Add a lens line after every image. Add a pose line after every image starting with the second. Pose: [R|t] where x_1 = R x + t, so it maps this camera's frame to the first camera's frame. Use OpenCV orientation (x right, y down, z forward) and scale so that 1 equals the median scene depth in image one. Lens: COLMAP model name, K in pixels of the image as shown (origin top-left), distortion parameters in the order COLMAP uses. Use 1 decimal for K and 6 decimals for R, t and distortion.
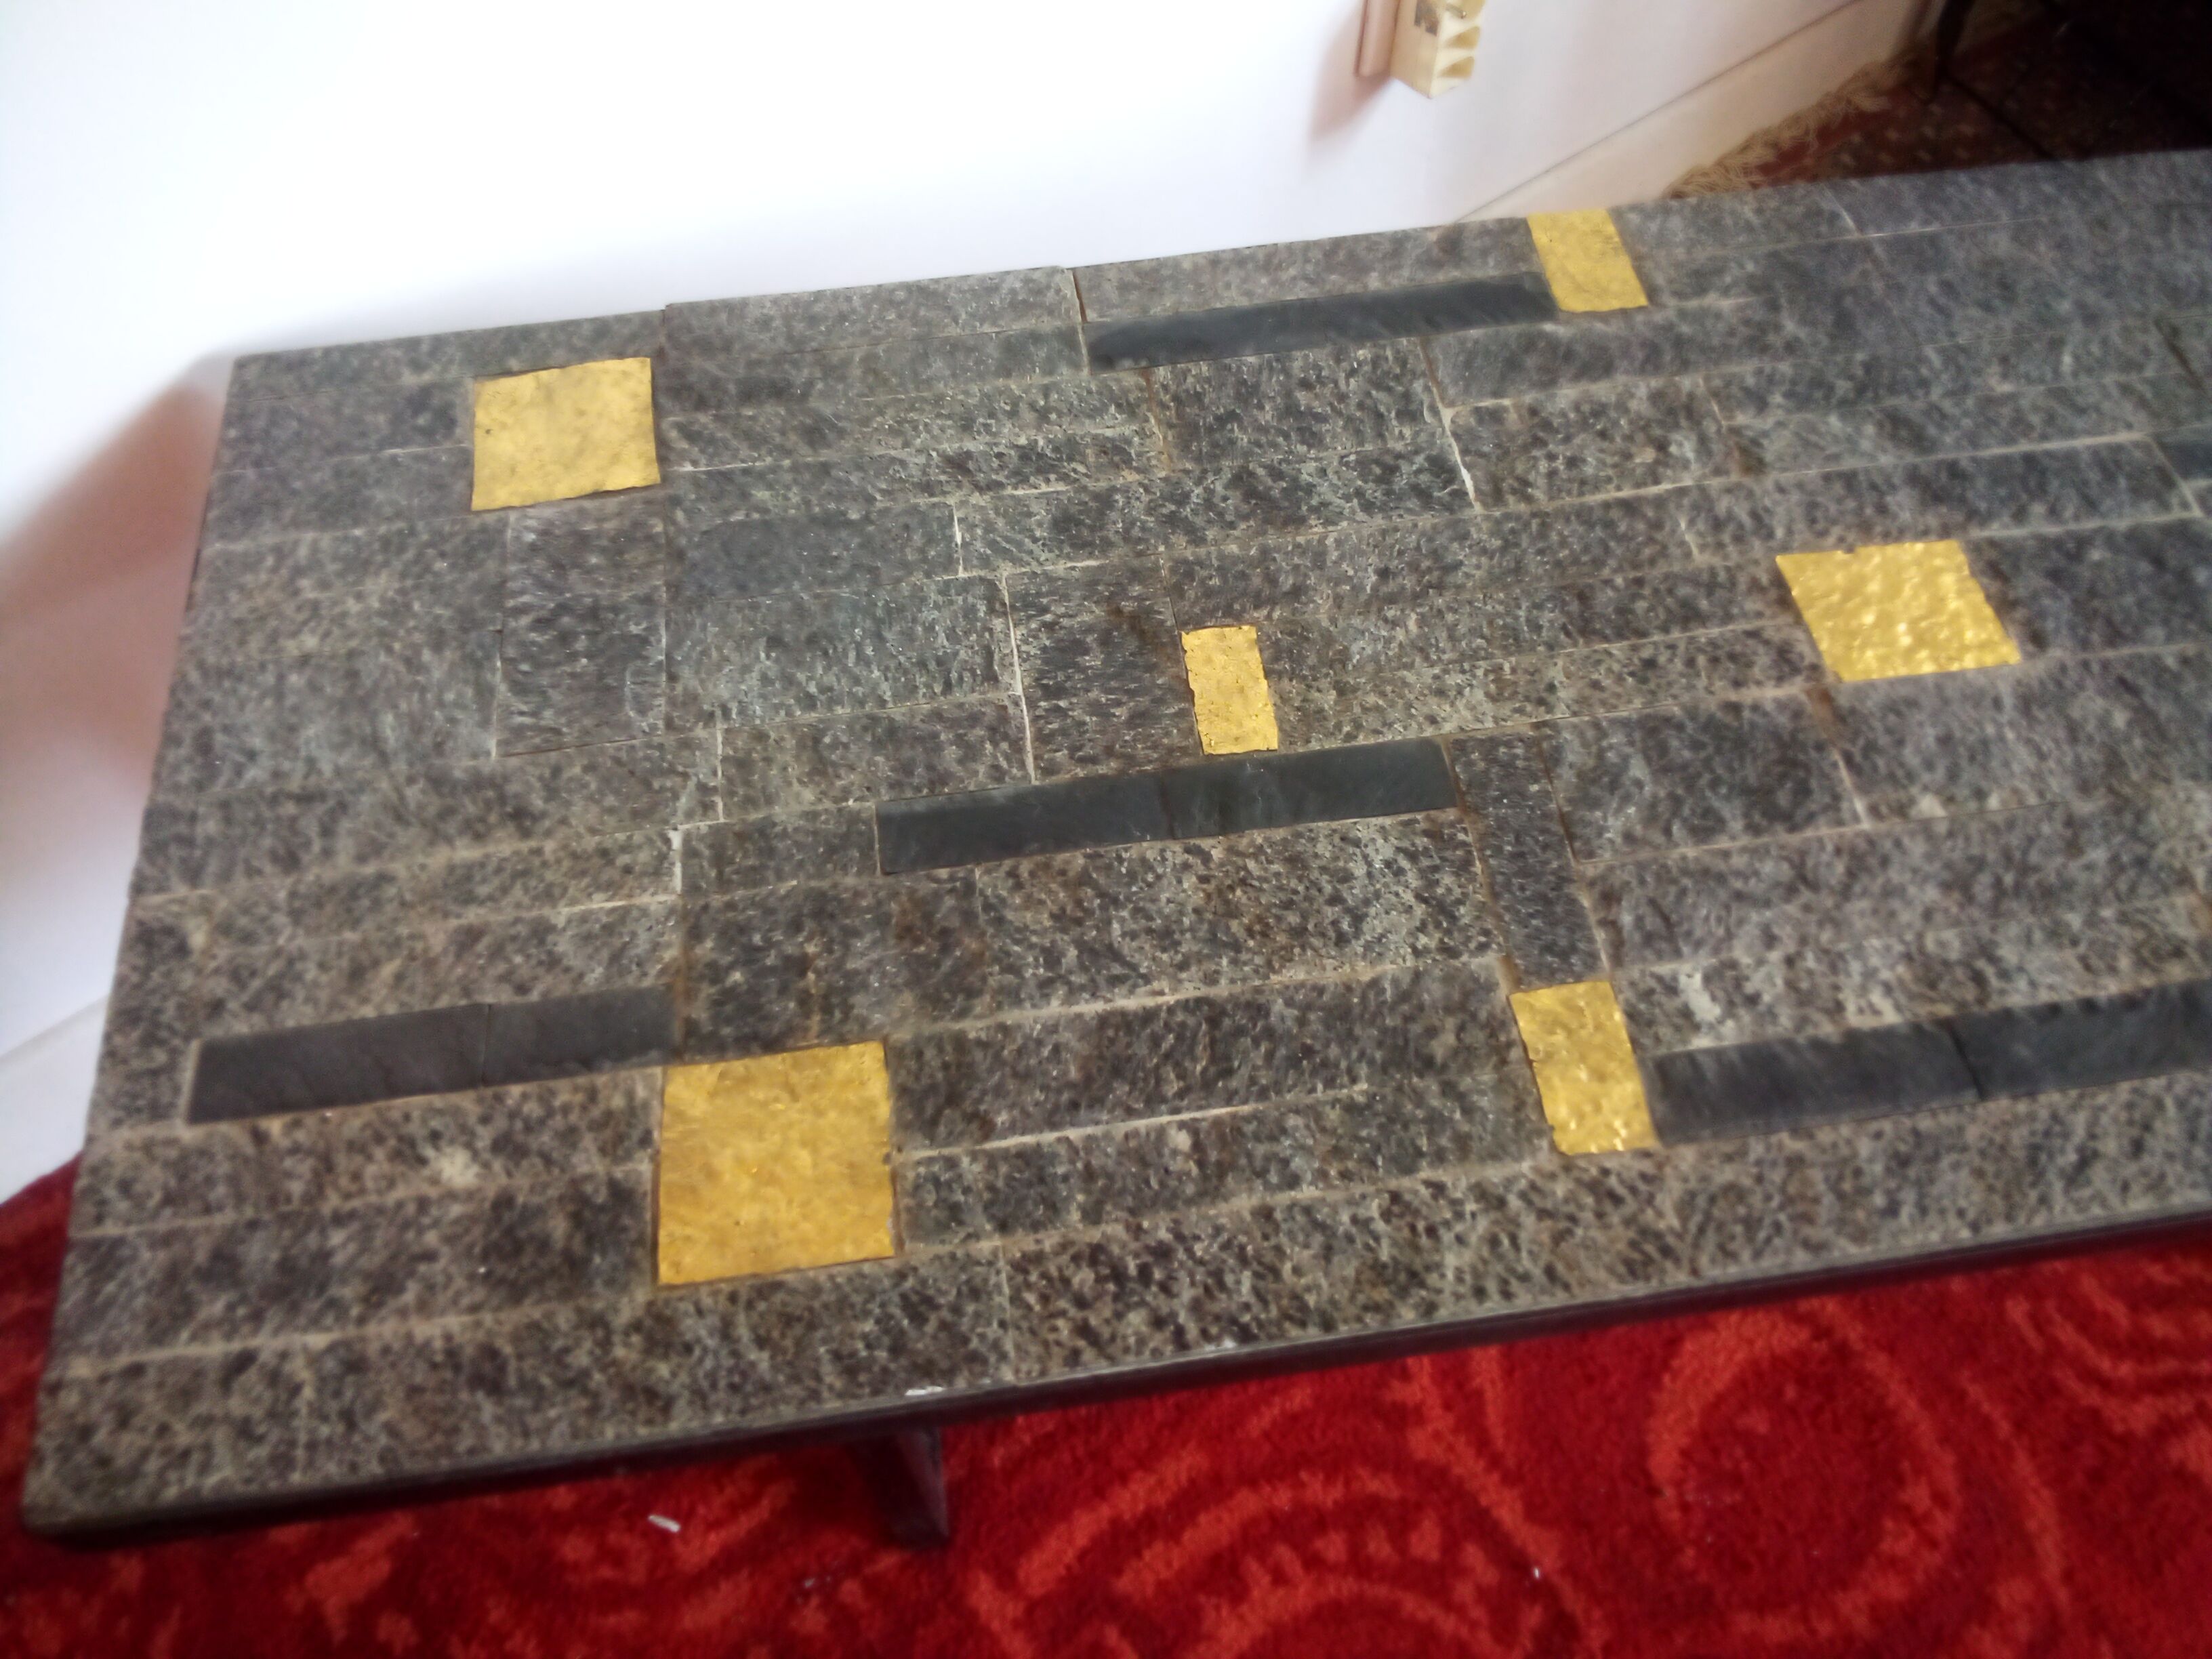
lens RADIAL K [[1710.6, 0, 1095.6], [0, 1710.6, 825.2], [0, 0, 1]] dist [0.061014, -0.101975]
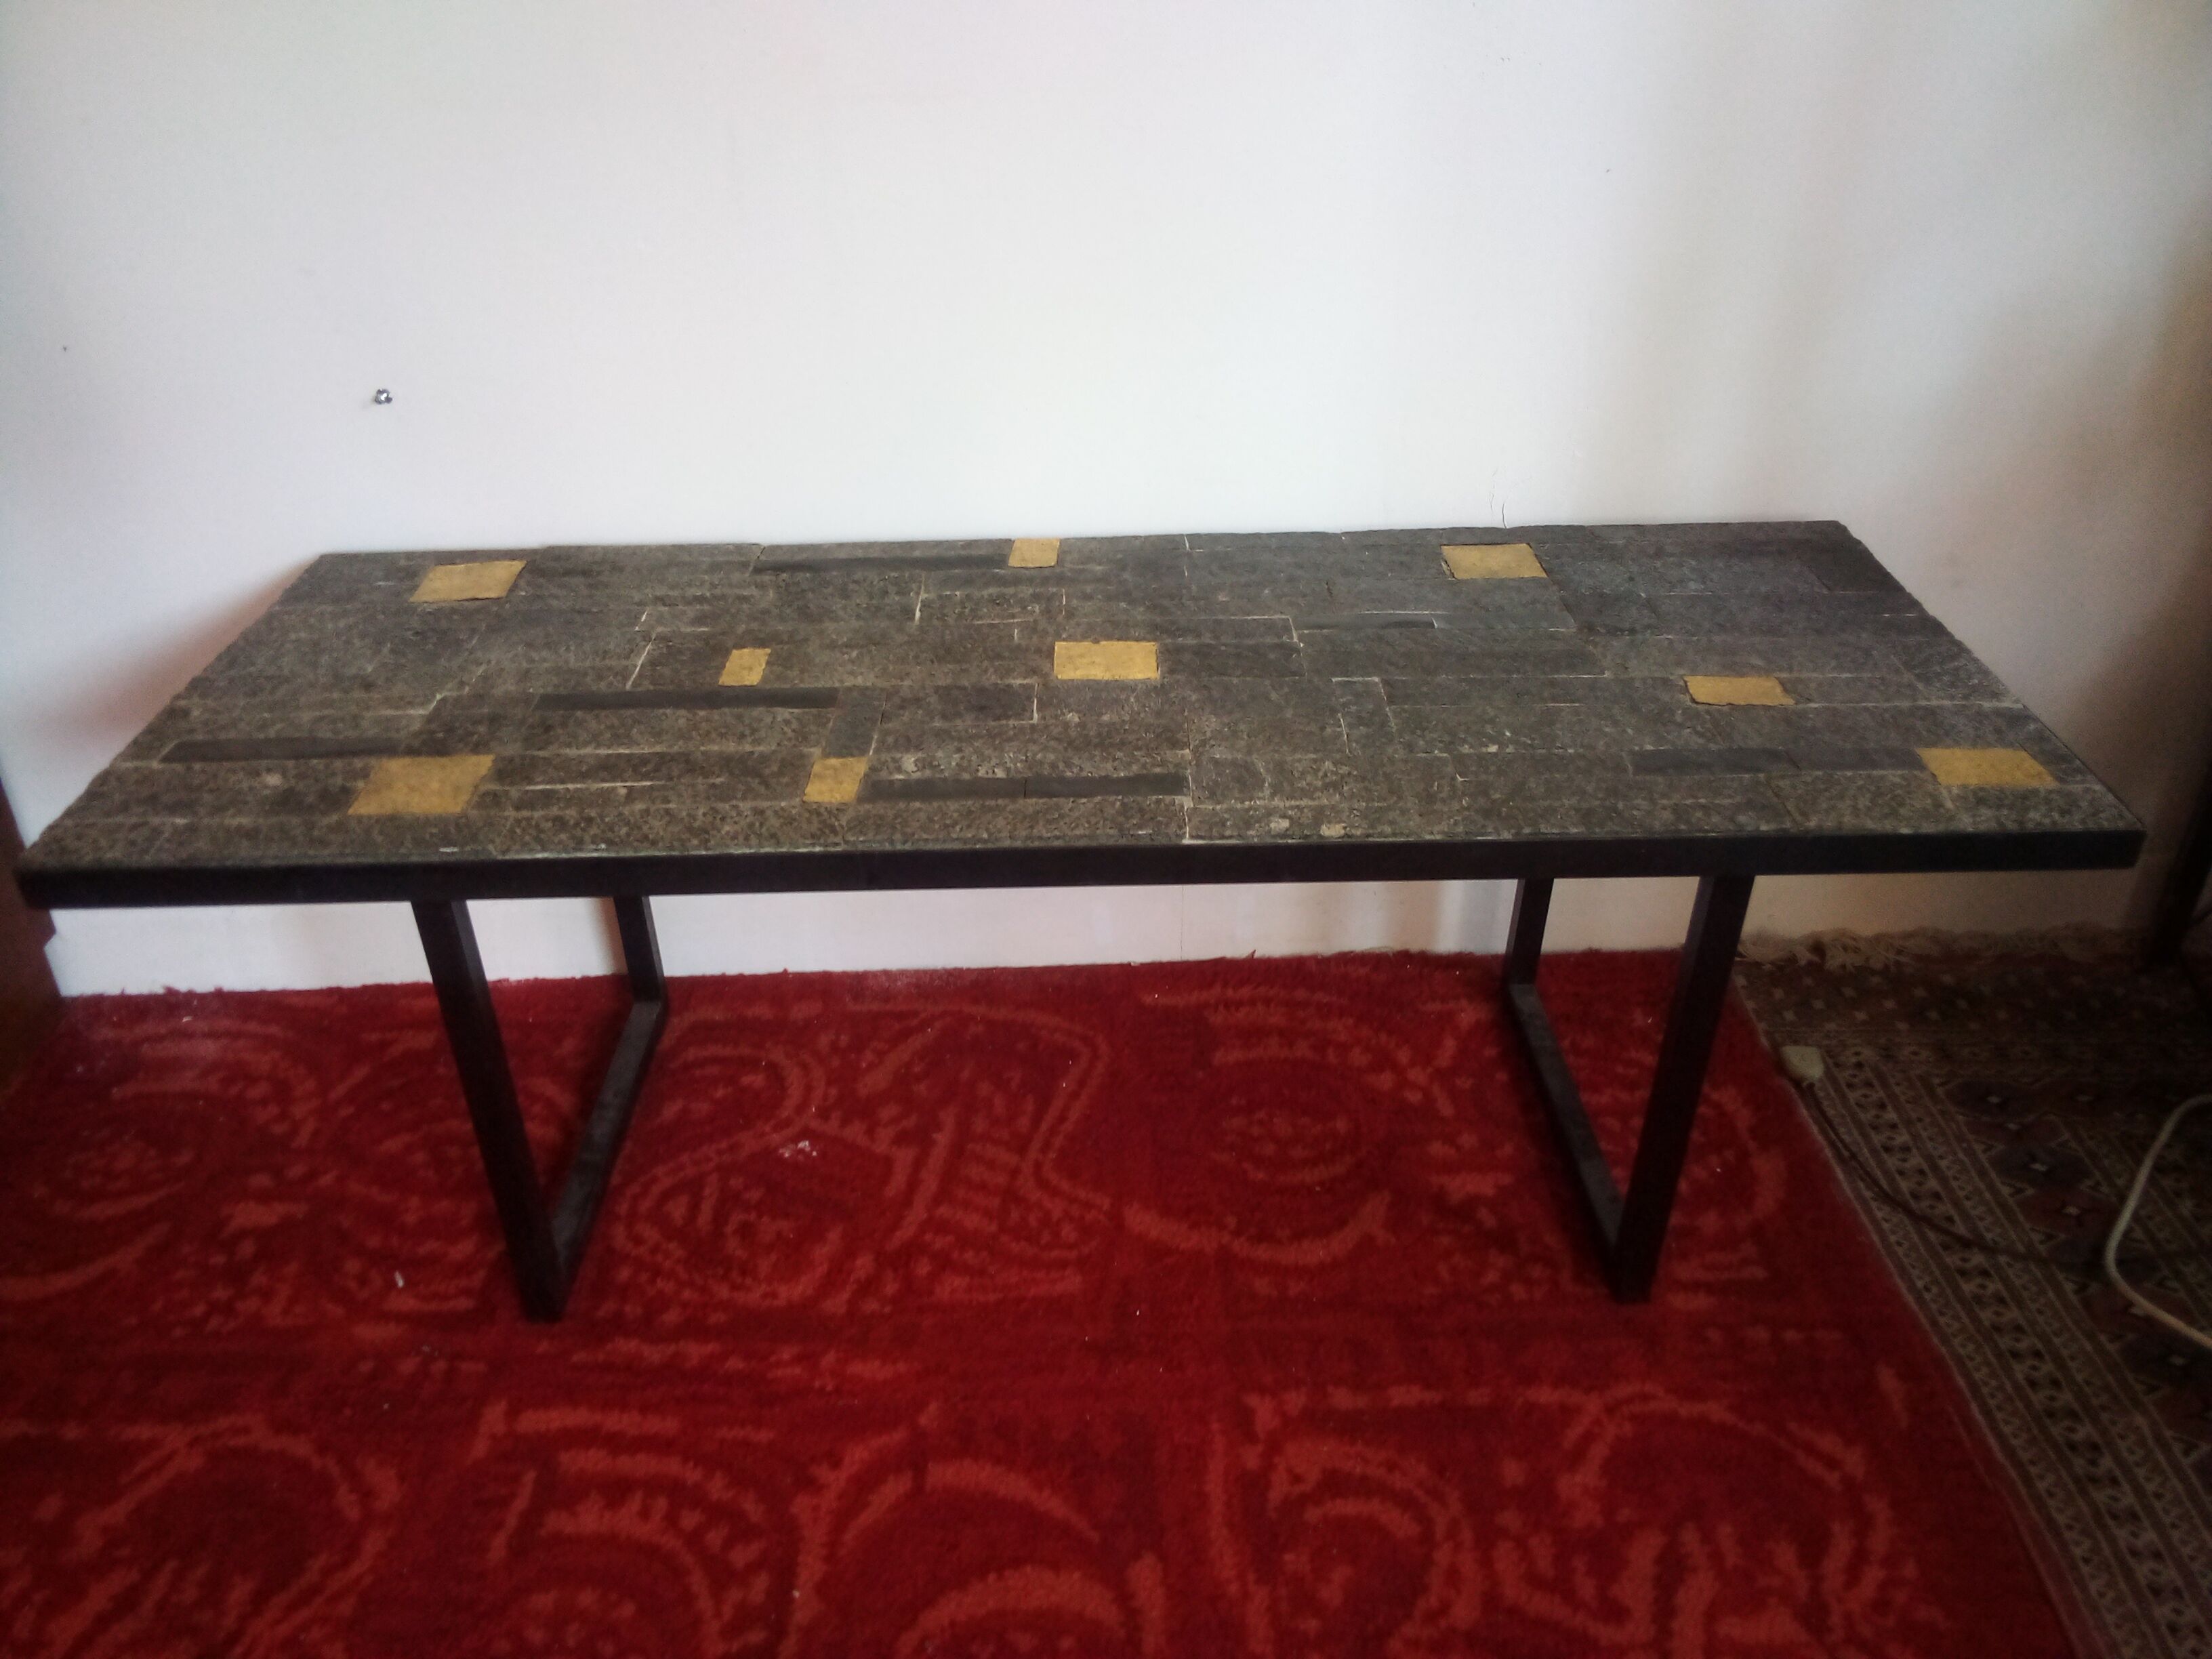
lens RADIAL K [[1715.5, 0, 1092.3], [0, 1715.5, 820.7], [0, 0, 1]] dist [0.036006, -0.067959]
pose [[0.991277, 0.064697, -0.114823, 0.735388], [-0.108376, 0.895903, -0.430828, 0.909604], [0.074997, 0.439514, 0.895099, -0.644882]]
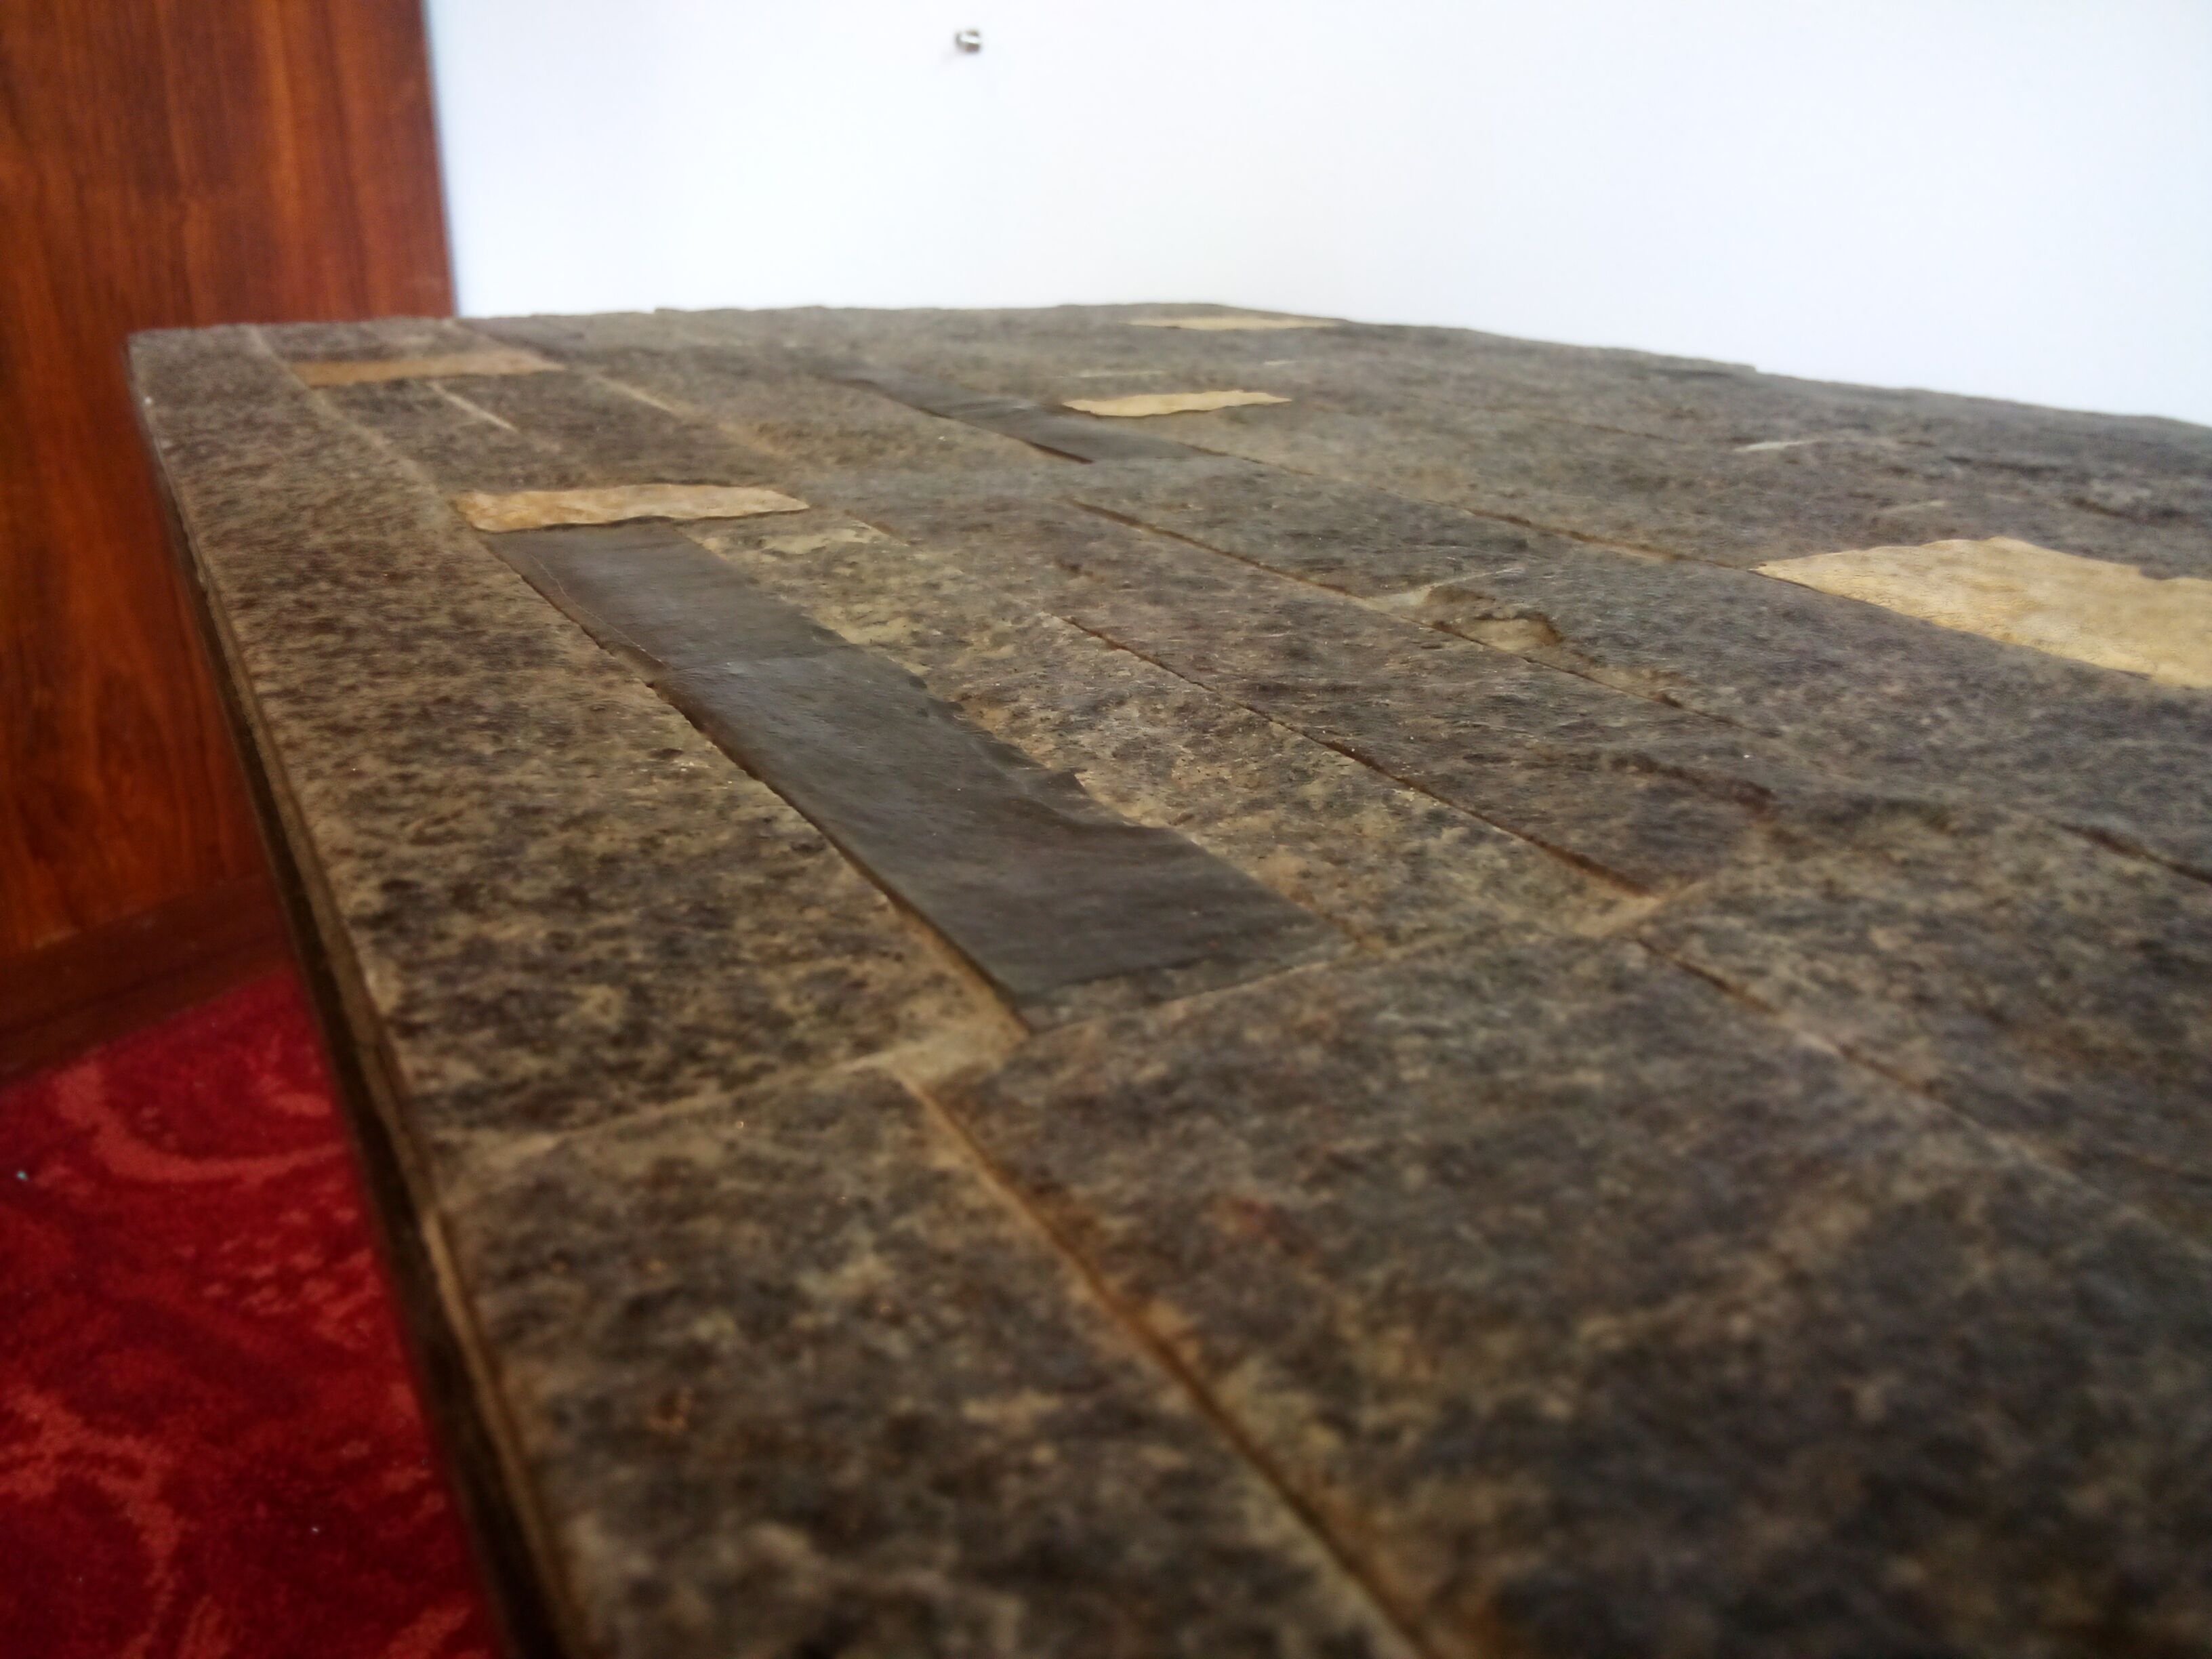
lens RADIAL K [[1749.0, 0, 1106.3], [0, 1749.0, 829.2], [0, 0, 1]] dist [0.046789, -0.096072]
pose [[0.775226, 0.251954, -0.579262, 0.673262], [-0.540968, 0.738281, -0.402858, 0.590106], [0.326157, 0.625668, 0.708633, 0.476359]]
